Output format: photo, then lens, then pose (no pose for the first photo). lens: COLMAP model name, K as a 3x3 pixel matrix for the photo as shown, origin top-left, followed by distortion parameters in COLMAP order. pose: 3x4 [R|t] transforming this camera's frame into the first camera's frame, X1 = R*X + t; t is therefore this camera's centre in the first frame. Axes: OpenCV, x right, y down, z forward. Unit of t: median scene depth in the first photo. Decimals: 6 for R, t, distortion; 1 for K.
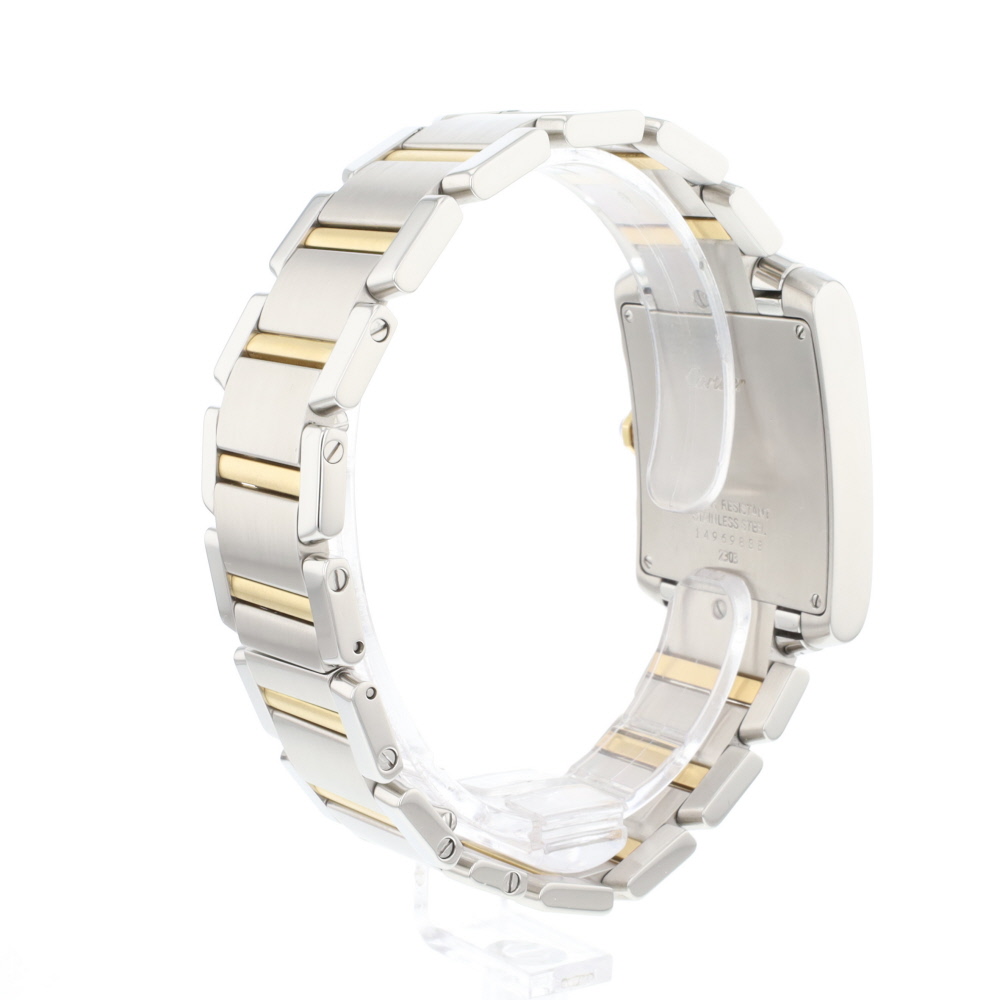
lens RADIAL K [[2219.5, 0, 500.2], [0, 2219.5, 495.8], [0, 0, 1]] dist [0.027505, 0.000000]
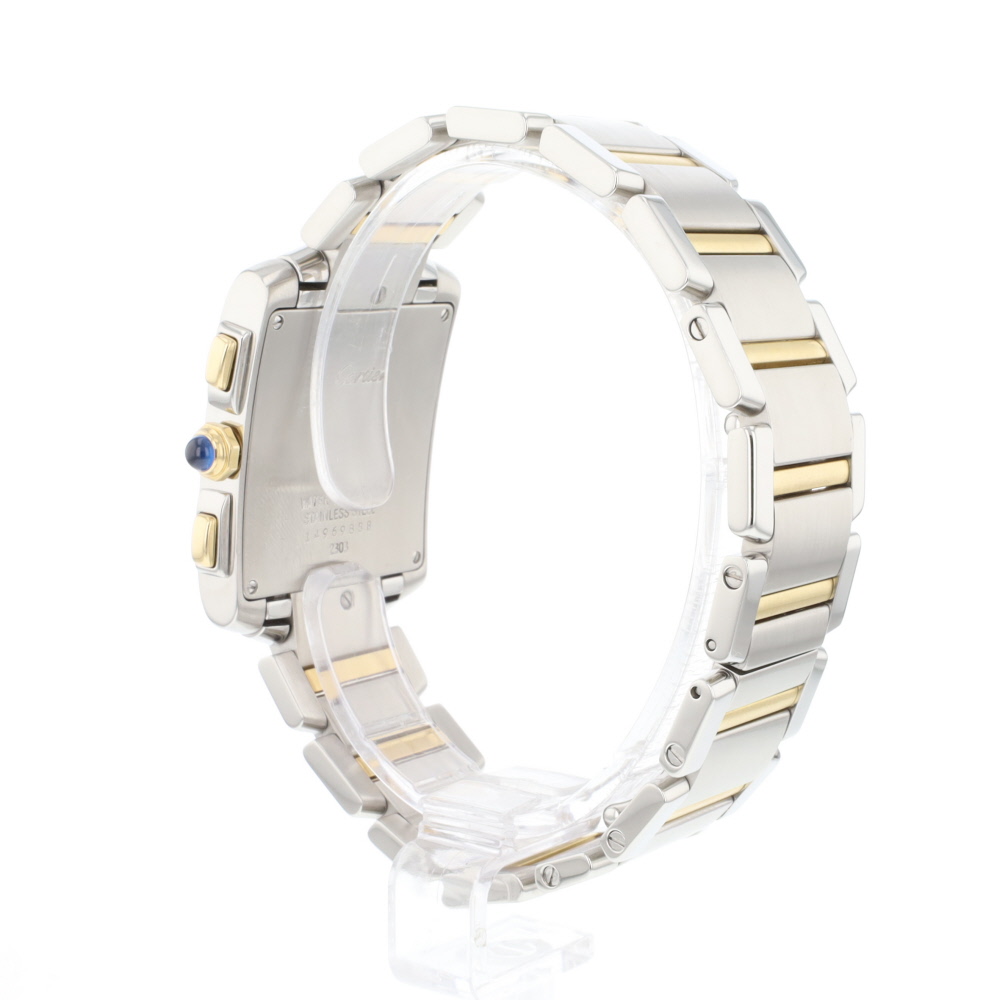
lens RADIAL K [[2219.5, 0, 500.3], [0, 2219.5, 502.7], [0, 0, 1]] dist [0.027505, 0.000000]
pose [[-0.296414, -0.146090, 0.943820, -0.891267], [0.115260, 0.975537, 0.187198, -0.177749], [-0.948079, 0.164273, -0.272325, 1.227967]]
